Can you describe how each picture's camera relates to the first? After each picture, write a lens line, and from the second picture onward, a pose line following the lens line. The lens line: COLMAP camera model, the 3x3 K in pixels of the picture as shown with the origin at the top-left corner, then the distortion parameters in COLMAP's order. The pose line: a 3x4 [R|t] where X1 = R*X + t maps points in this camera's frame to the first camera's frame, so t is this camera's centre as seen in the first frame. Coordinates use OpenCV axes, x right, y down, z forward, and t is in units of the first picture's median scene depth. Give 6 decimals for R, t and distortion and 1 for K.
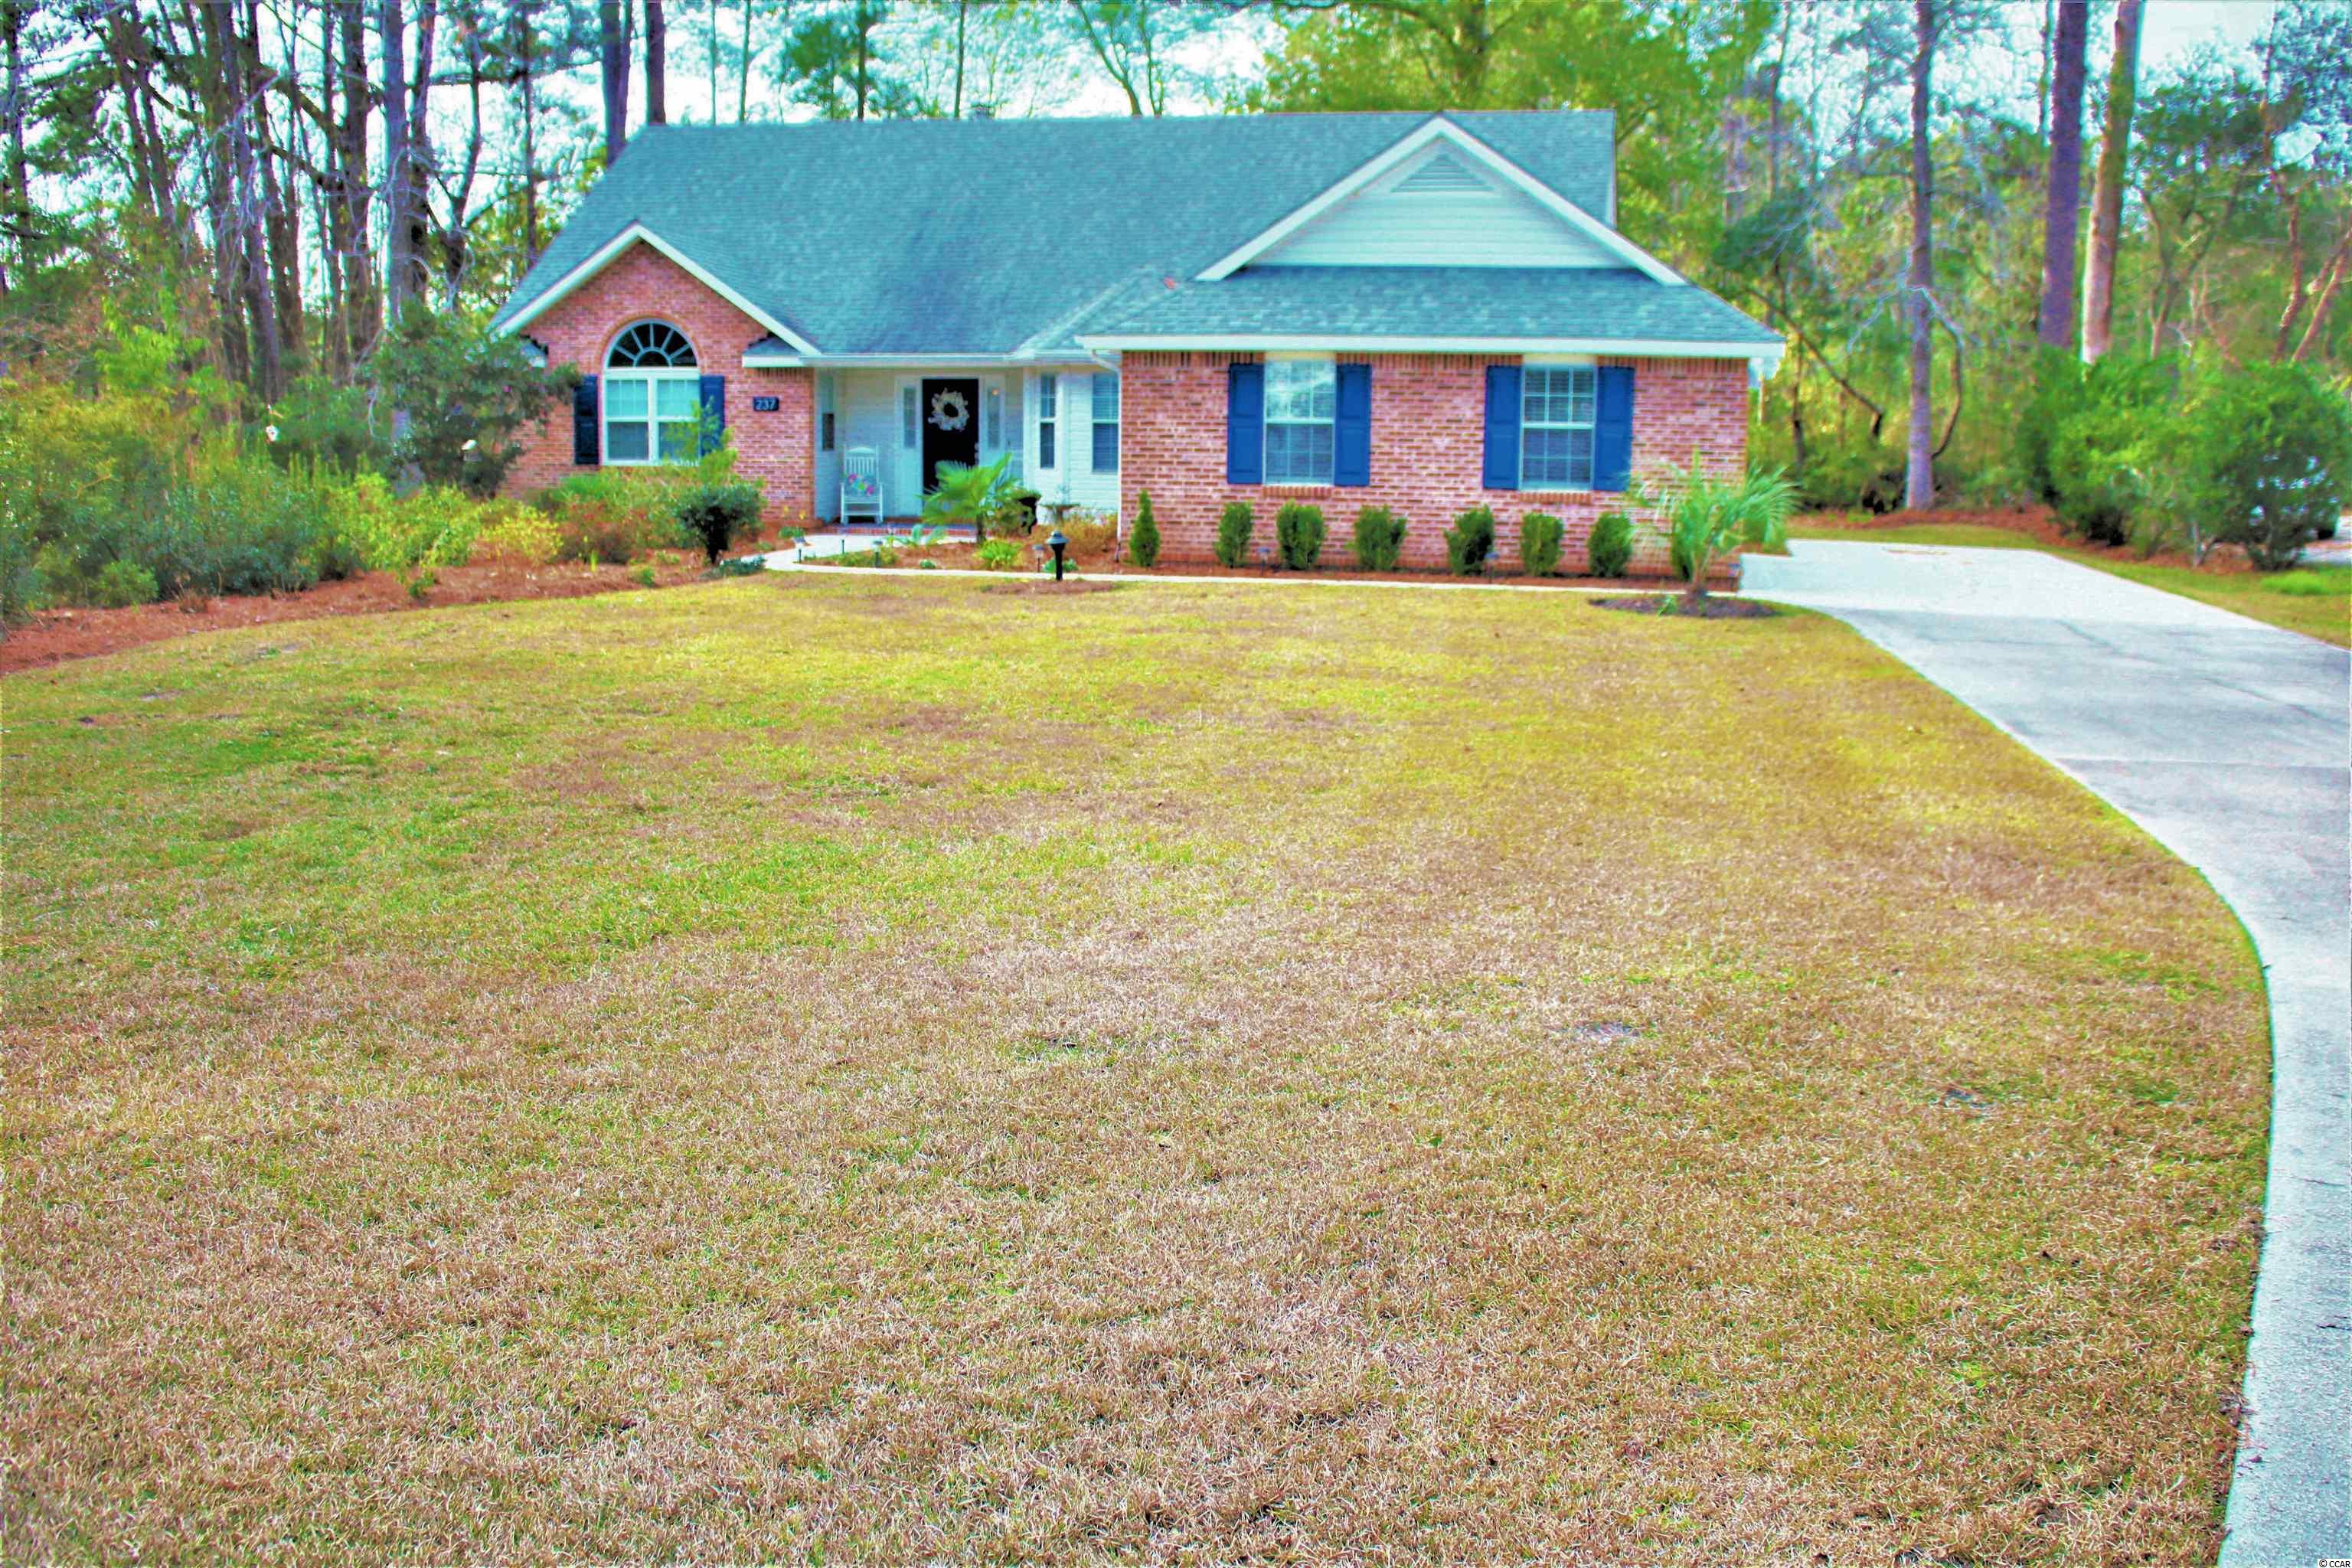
lens RADIAL K [[3125.3, 0, 1173.0], [0, 3125.3, 780.5], [0, 0, 1]] dist [-0.094012, 0.000000]
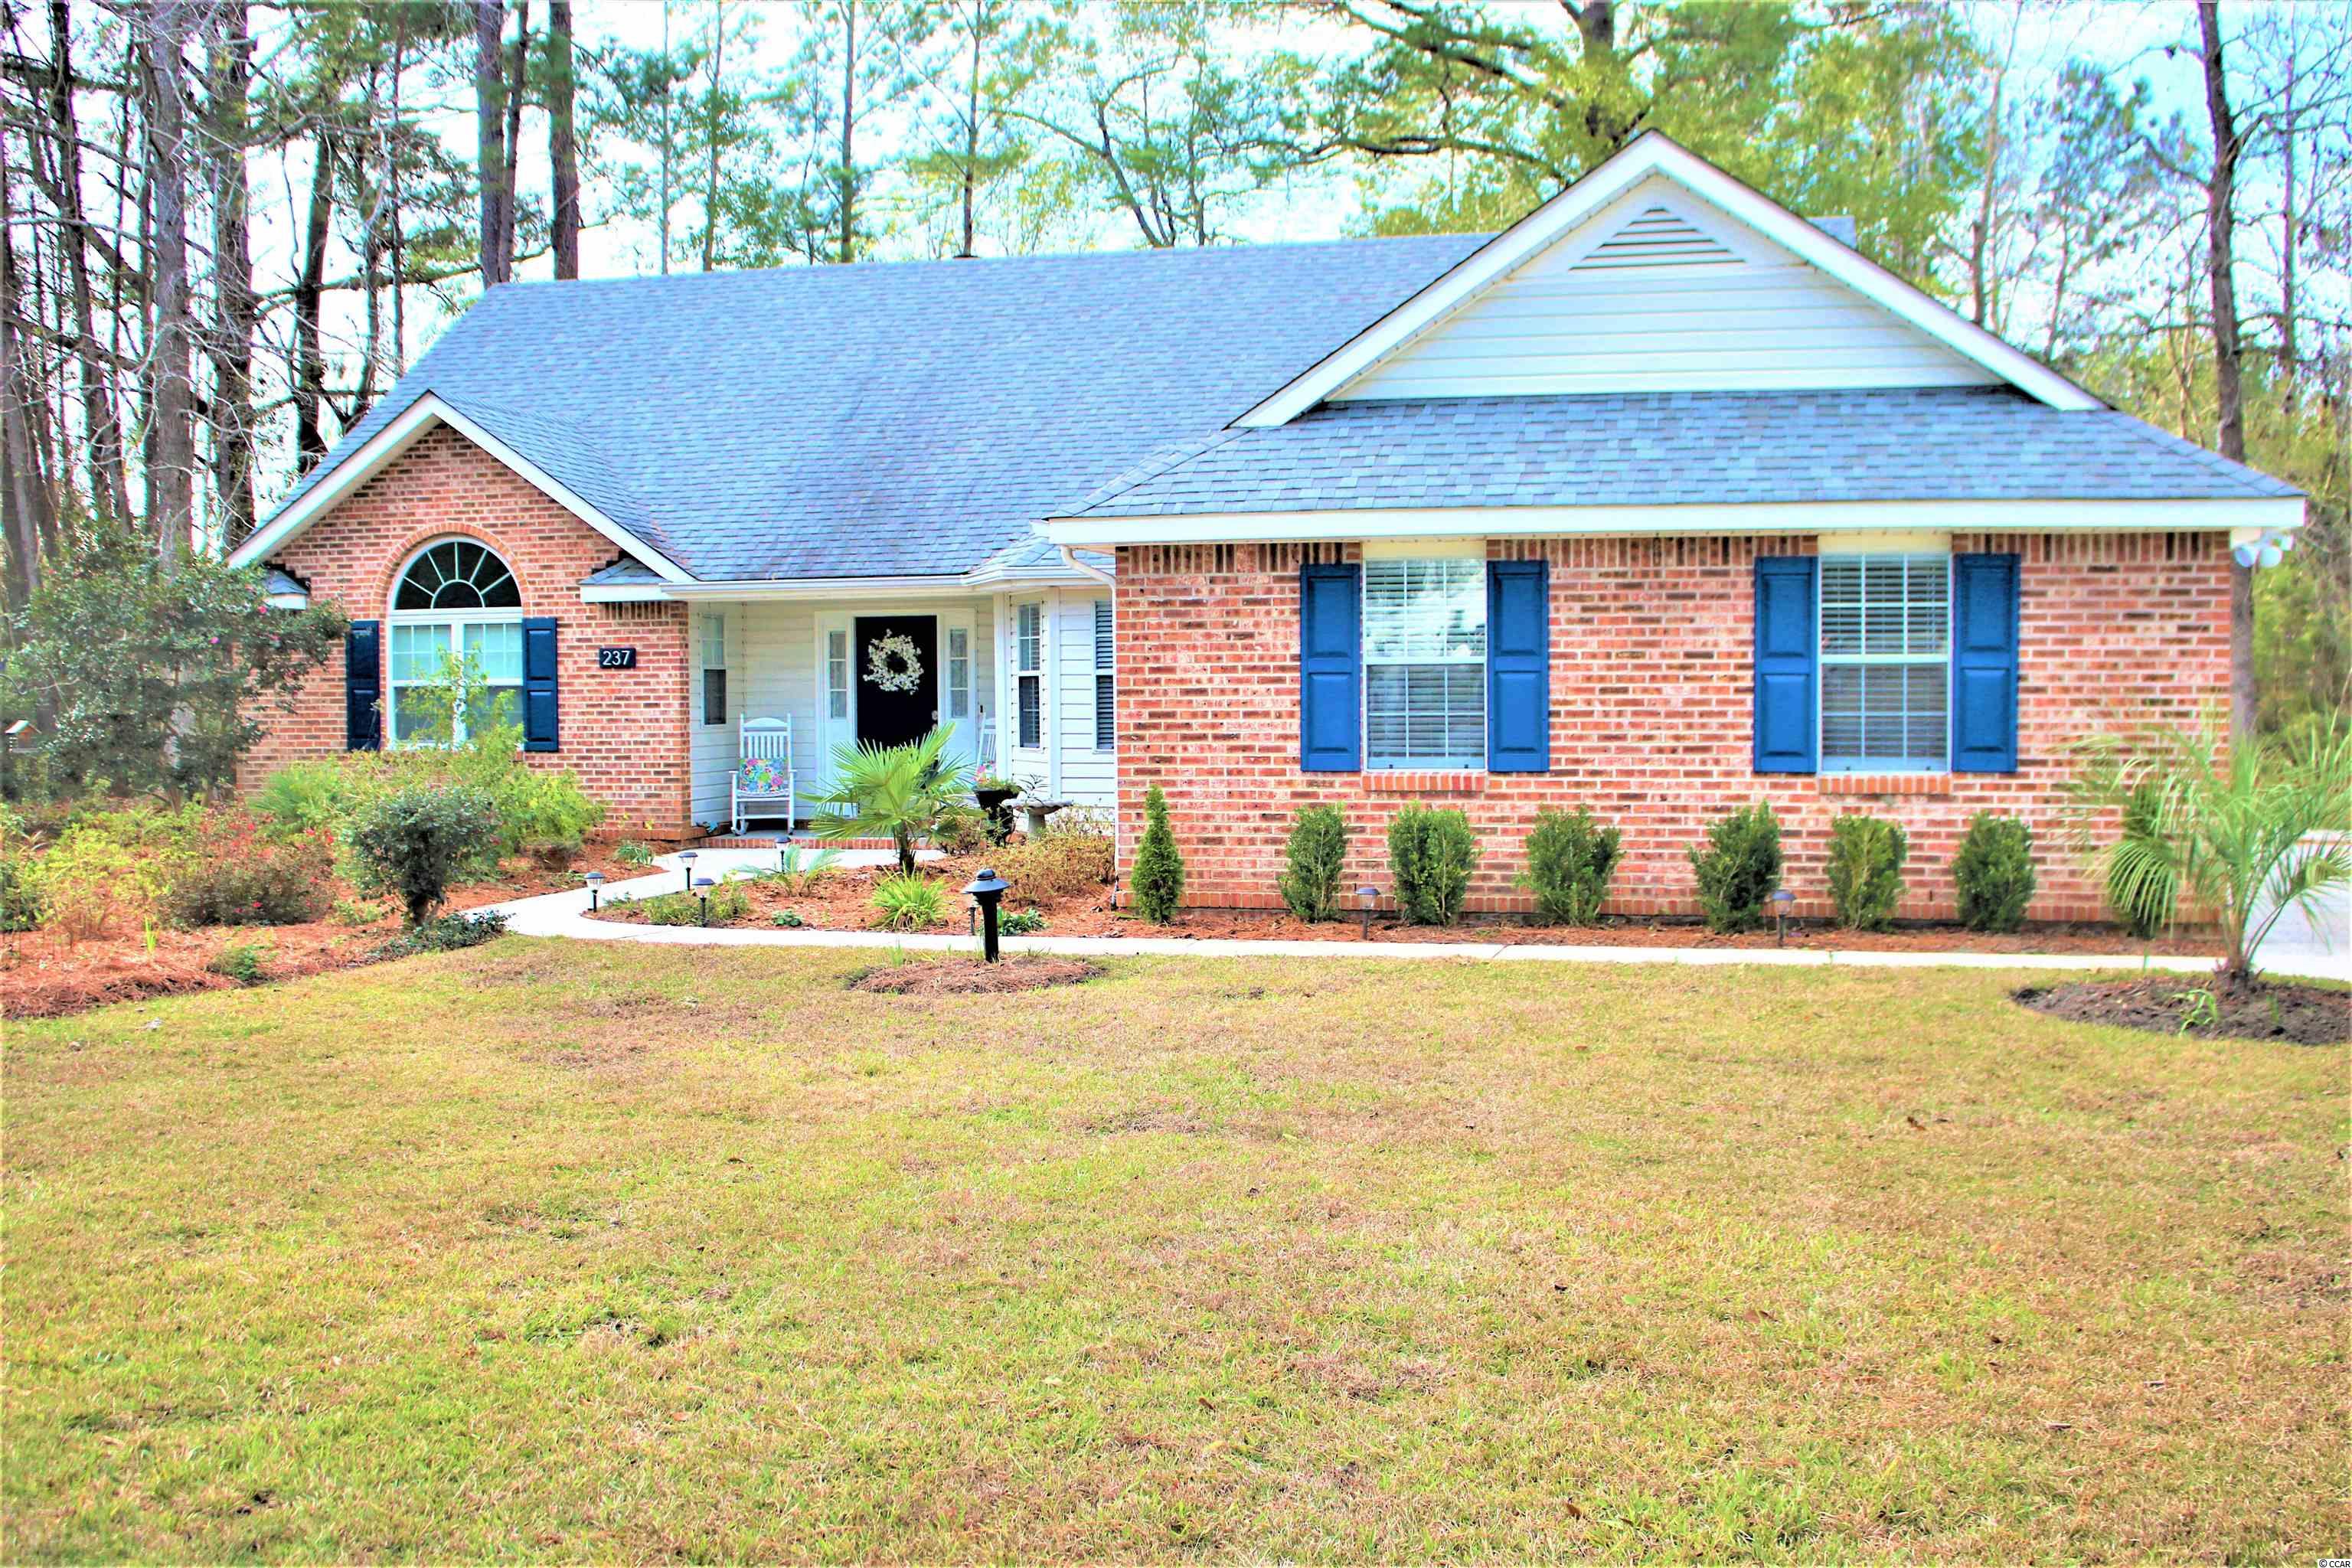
lens RADIAL K [[2960.2, 0, 1183.1], [0, 2960.2, 778.2], [0, 0, 1]] dist [-0.094745, 0.000000]
pose [[0.999485, -0.017964, -0.026592, 0.010184], [0.015666, 0.996323, -0.084231, -0.048319], [0.028007, 0.083771, 0.996091, 0.456926]]
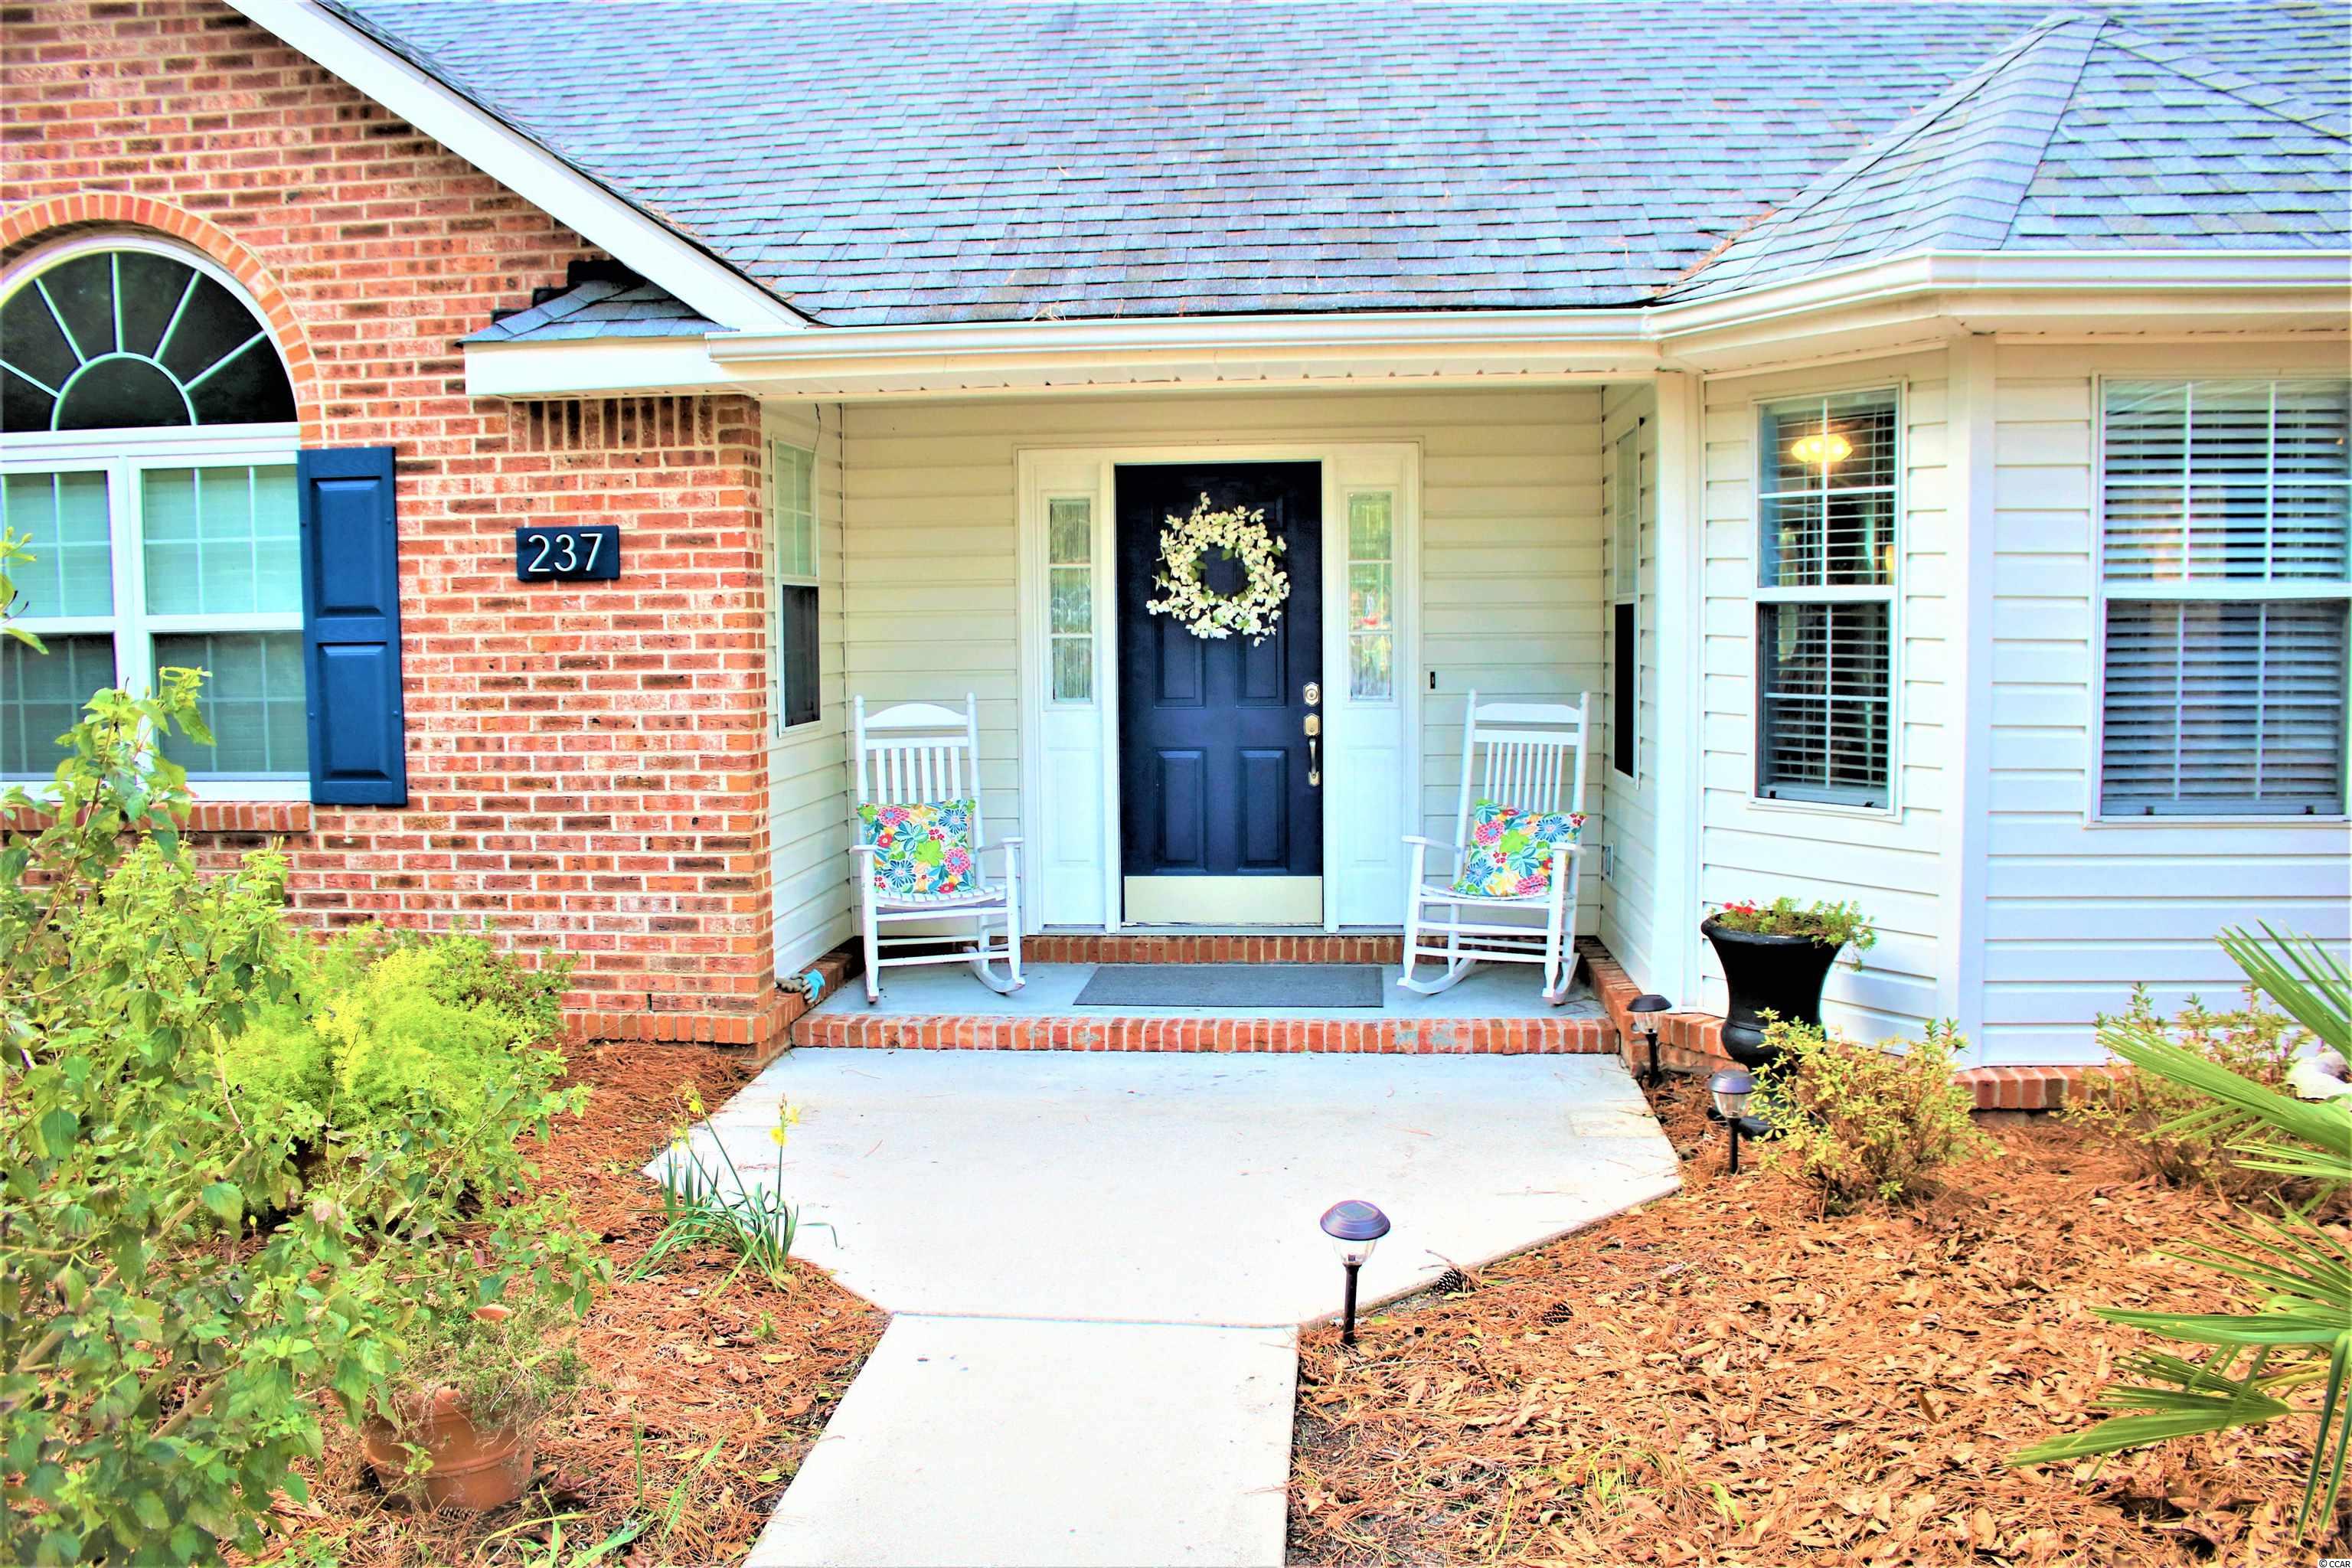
lens RADIAL K [[1964.6, 0, 1175.1], [0, 1964.6, 781.1], [0, 0, 1]] dist [-0.105757, 0.016642]
pose [[0.986174, -0.033801, 0.162226, -0.134119], [0.038792, 0.998863, -0.027699, -0.119141], [-0.161106, 0.033610, 0.986365, 1.038013]]
